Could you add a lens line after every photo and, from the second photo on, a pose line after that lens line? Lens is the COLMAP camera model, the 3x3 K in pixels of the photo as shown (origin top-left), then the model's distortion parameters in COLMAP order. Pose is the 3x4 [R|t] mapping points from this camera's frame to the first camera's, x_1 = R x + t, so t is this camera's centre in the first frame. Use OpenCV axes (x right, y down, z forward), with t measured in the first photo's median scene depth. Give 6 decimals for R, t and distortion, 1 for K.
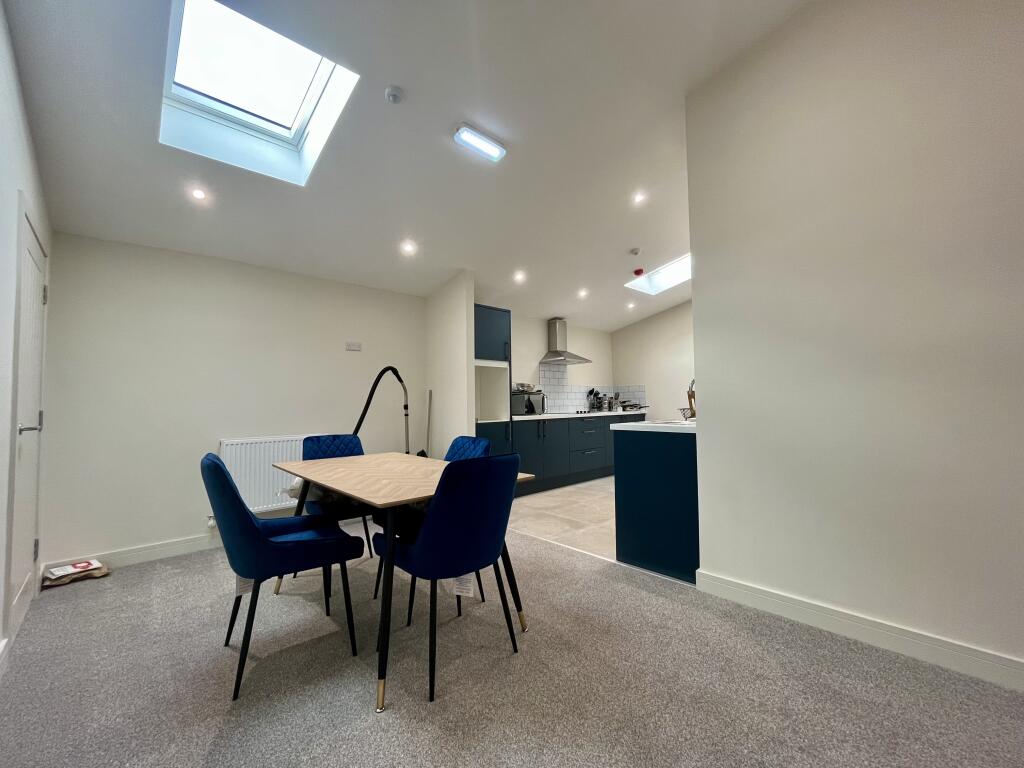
lens RADIAL K [[420.4, 0, 508.9], [0, 420.4, 384.6], [0, 0, 1]] dist [-0.001284, -0.000029]
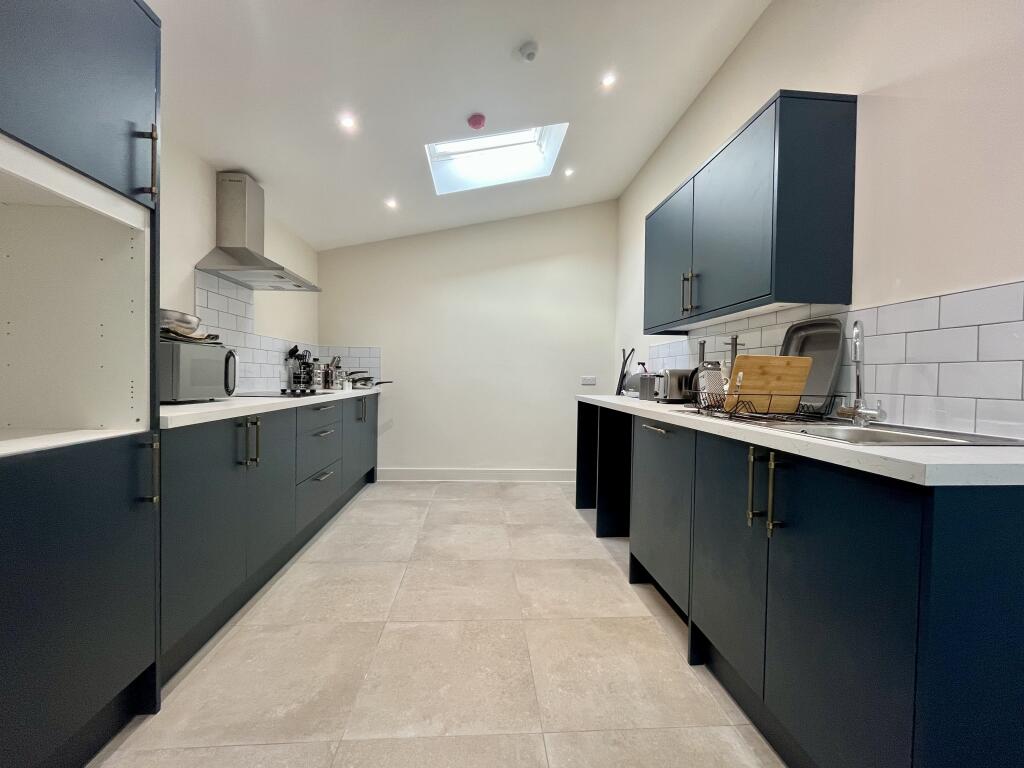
lens RADIAL K [[420.4, 0, 508.9], [0, 420.4, 384.6], [0, 0, 1]] dist [-0.001284, -0.000029]
pose [[0.618442, 0.012406, 0.785732, -0.075051], [-0.062394, 0.997494, 0.033360, 0.037257], [-0.783349, -0.069656, 0.617667, 0.727312]]
